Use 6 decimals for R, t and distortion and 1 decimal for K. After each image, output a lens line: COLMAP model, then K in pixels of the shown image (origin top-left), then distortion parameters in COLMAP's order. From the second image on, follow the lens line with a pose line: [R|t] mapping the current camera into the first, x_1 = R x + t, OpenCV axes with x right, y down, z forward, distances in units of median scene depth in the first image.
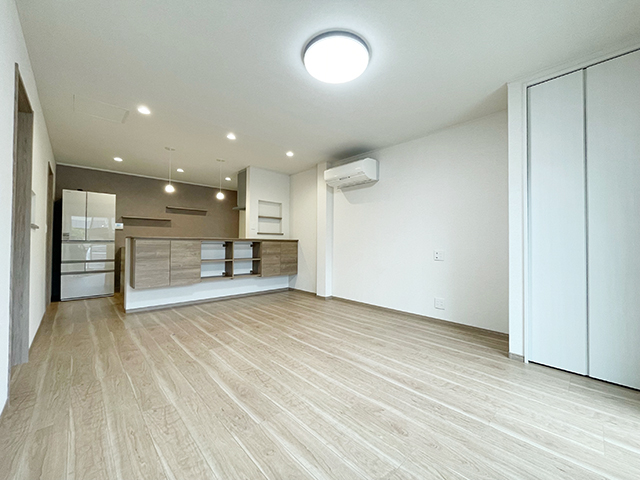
lens RADIAL K [[256.7, 0, 320.0], [0, 256.7, 240.0], [0, 0, 1]] dist [-0.006126, -0.000394]
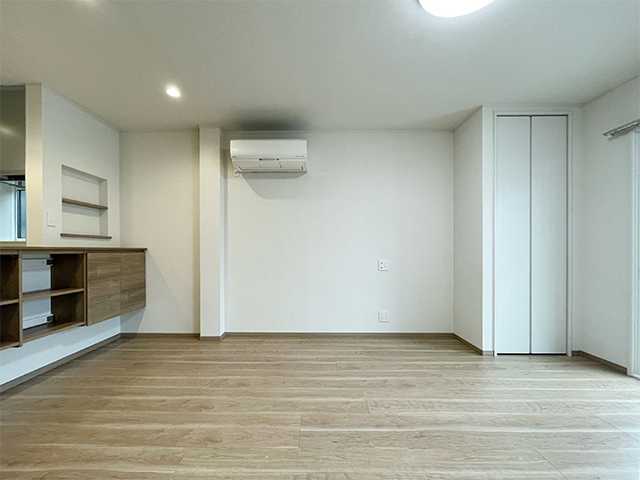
lens RADIAL K [[272.0, 0, 319.0], [0, 272.0, 249.5], [0, 0, 1]] dist [-0.002781, -0.000212]
pose [[0.697964, -0.009264, 0.716073, -0.355250], [-0.001528, 0.999895, 0.014425, -0.009725], [-0.716131, -0.011162, 0.697877, 0.409157]]
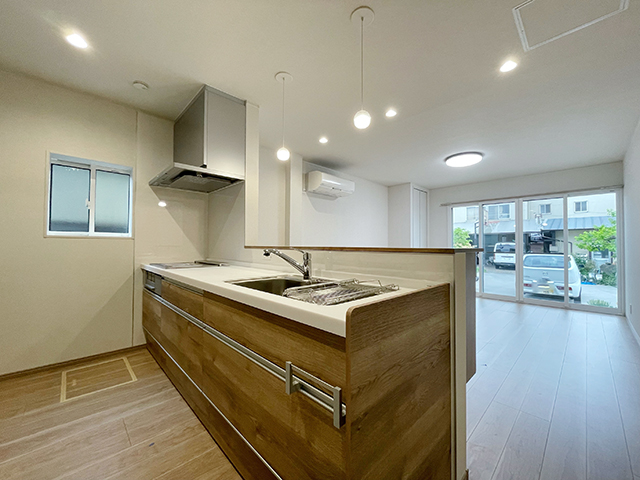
lens RADIAL K [[256.7, 0, 320.0], [0, 256.7, 240.0], [0, 0, 1]] dist [-0.006126, -0.000394]
pose [[-0.009487, 0.013660, 0.999862, -0.979340], [-0.012909, 0.999822, -0.013782, -0.012045], [-0.999872, -0.013038, -0.009309, 1.077761]]
